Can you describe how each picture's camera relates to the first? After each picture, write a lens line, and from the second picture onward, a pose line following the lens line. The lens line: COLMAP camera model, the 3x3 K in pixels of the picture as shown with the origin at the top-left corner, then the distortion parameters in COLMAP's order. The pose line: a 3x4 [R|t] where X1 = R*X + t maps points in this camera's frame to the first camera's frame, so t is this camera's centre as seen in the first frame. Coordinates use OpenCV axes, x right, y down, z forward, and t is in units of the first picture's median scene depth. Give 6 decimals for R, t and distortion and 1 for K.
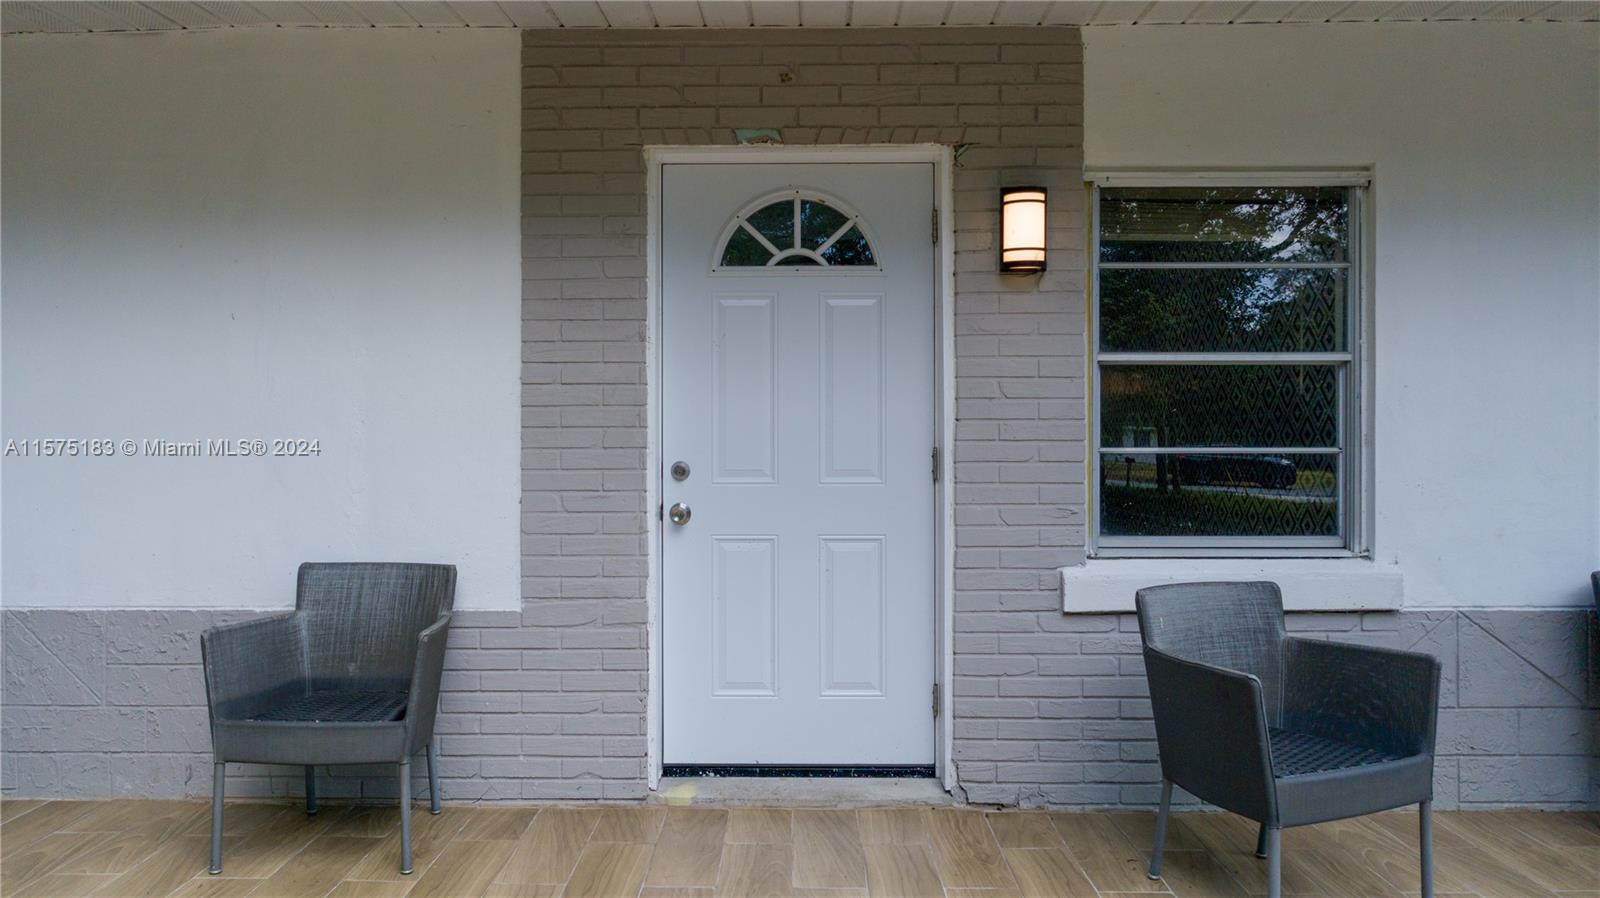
lens RADIAL K [[1122.3, 0, 768.8], [0, 1122.3, 453.4], [0, 0, 1]] dist [-0.004083, 0.005116]
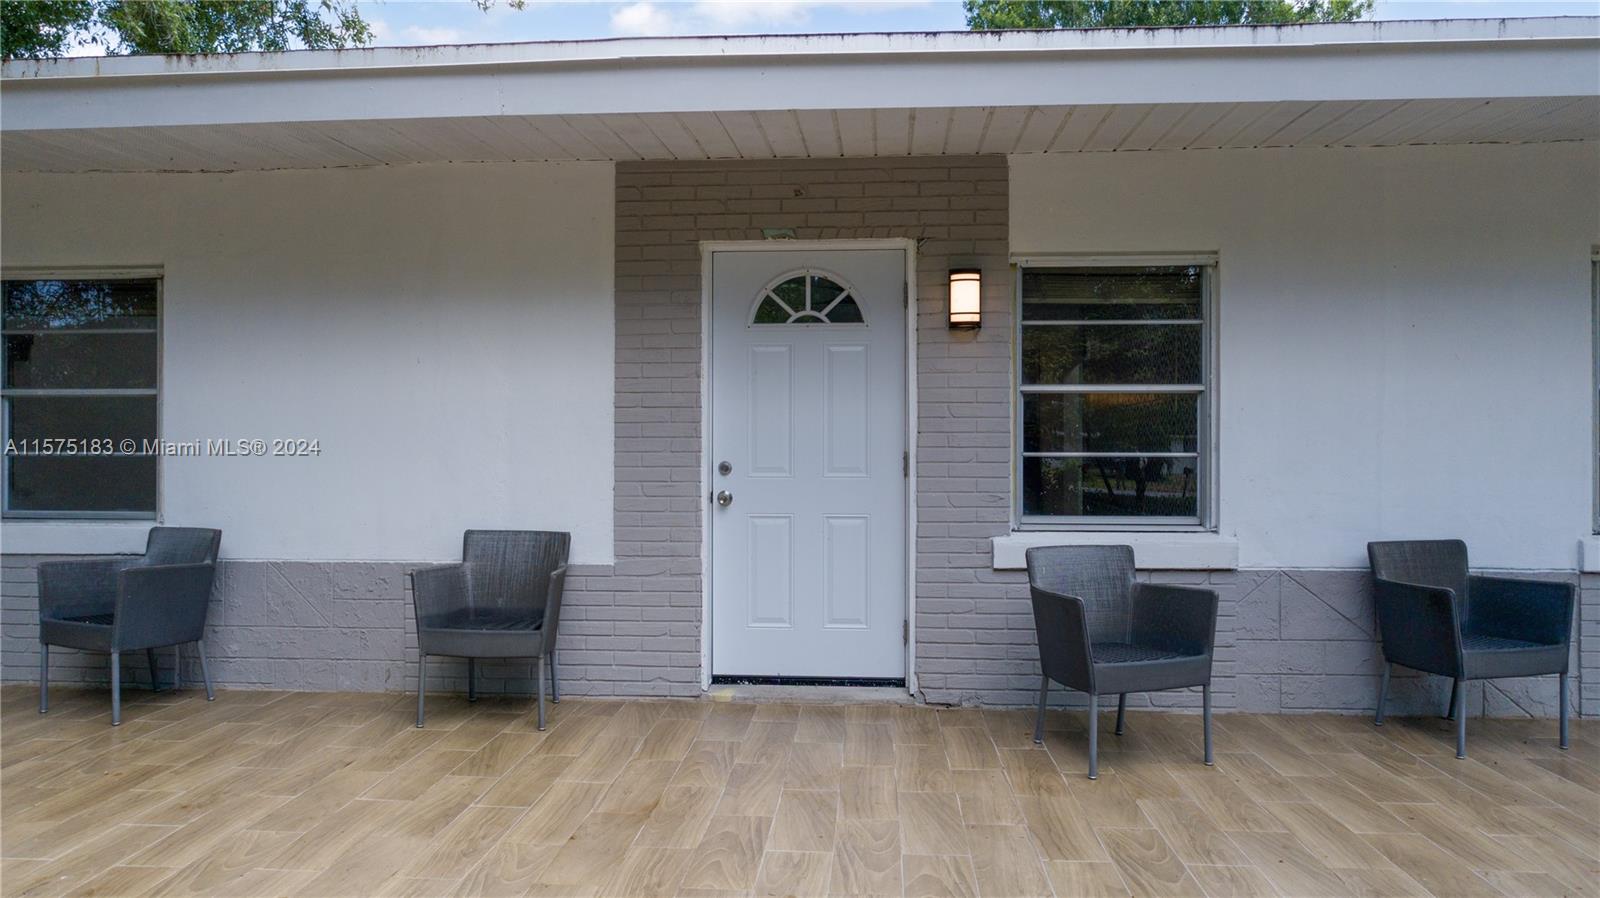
lens RADIAL K [[1122.3, 0, 768.8], [0, 1122.3, 453.4], [0, 0, 1]] dist [-0.004083, 0.005116]
pose [[0.998029, 0.002401, -0.062705, 0.067791], [-0.002549, 0.999994, -0.002283, 0.000120], [0.062699, 0.002438, 0.998029, -0.427058]]
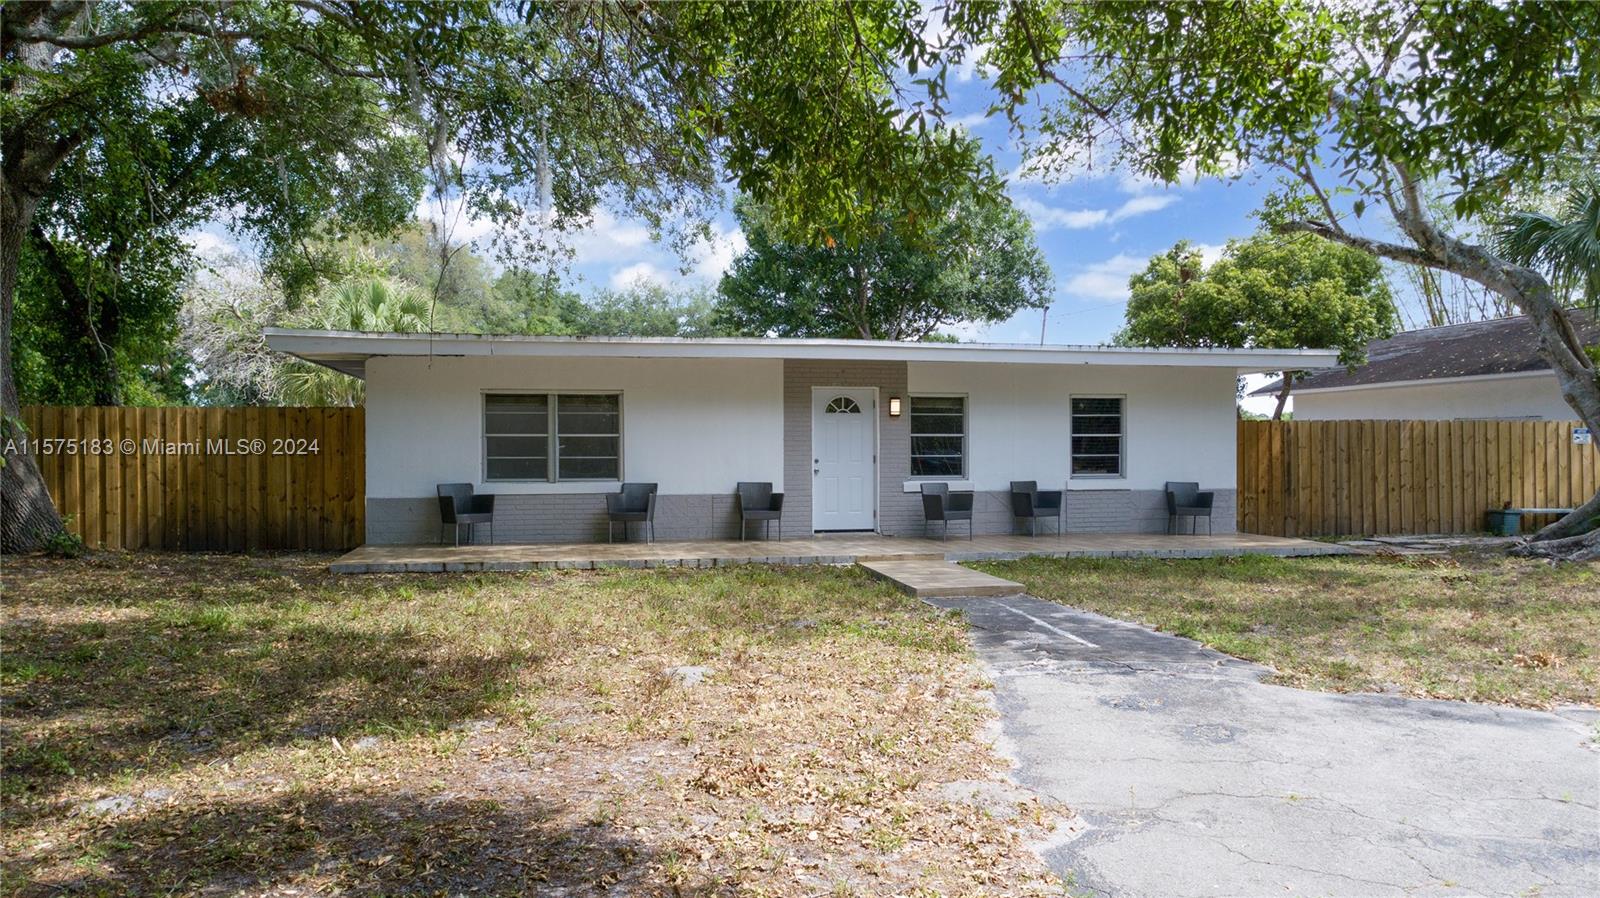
lens RADIAL K [[1122.3, 0, 768.8], [0, 1122.3, 453.4], [0, 0, 1]] dist [-0.004083, 0.005116]
pose [[0.975911, -0.002395, 0.218156, -1.233278], [0.003277, 0.999988, -0.003680, 0.001685], [-0.218144, 0.004306, 0.975907, -3.240778]]
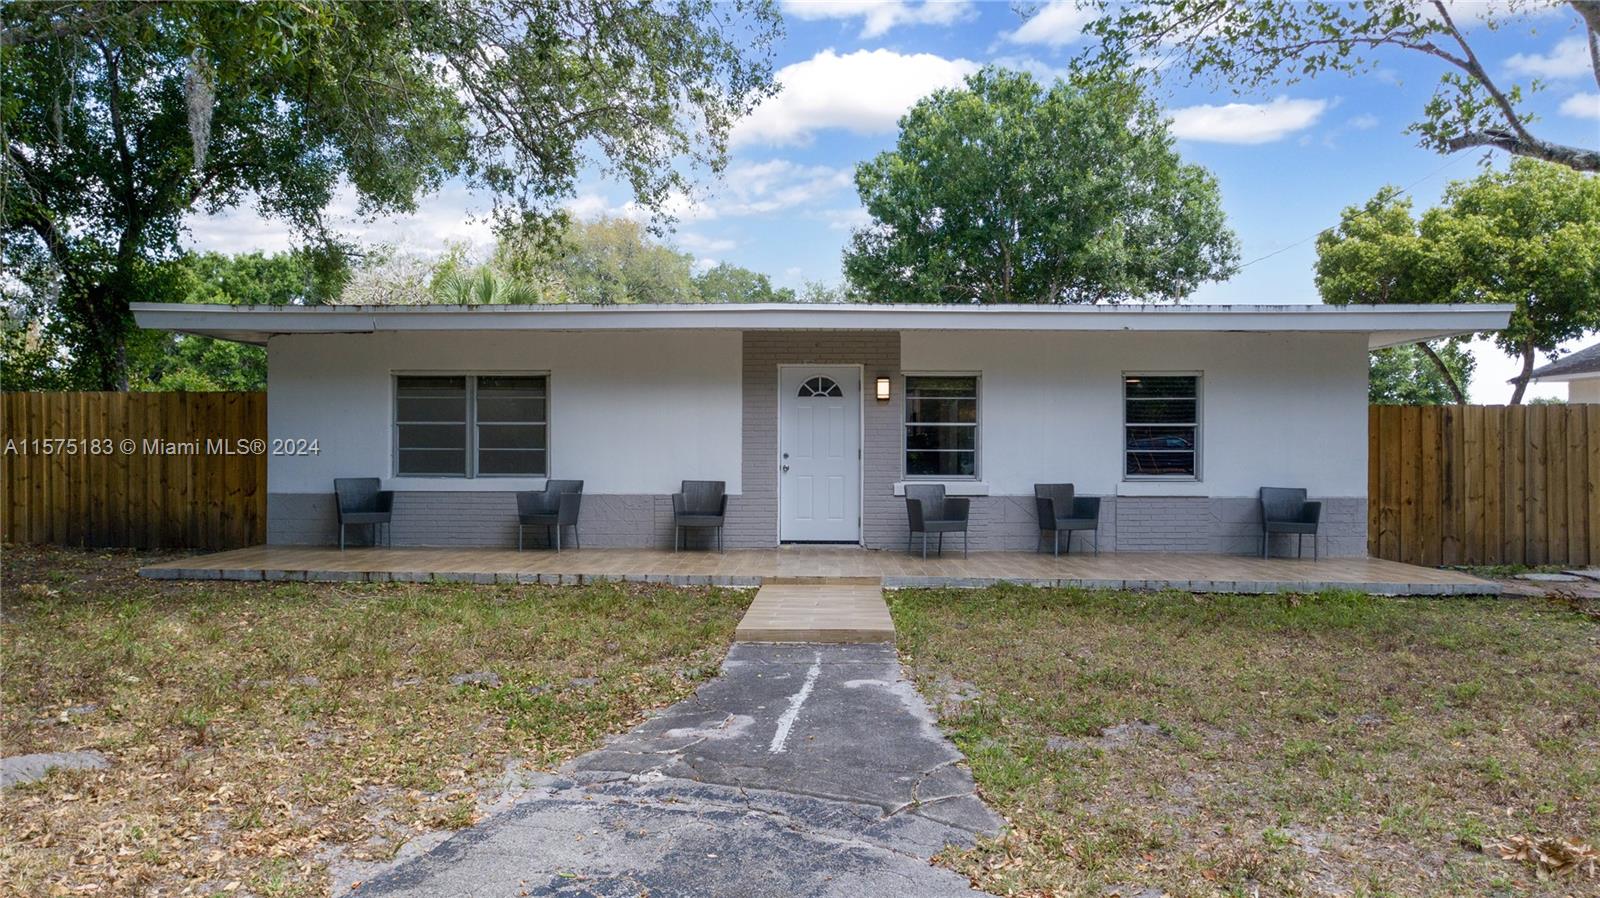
lens RADIAL K [[1122.3, 0, 768.8], [0, 1122.3, 453.4], [0, 0, 1]] dist [-0.004083, 0.005116]
pose [[0.999892, 0.004167, -0.014113, -0.086160], [-0.004220, 0.999984, -0.003676, 0.022223], [0.014097, 0.003735, 0.999894, -2.563296]]
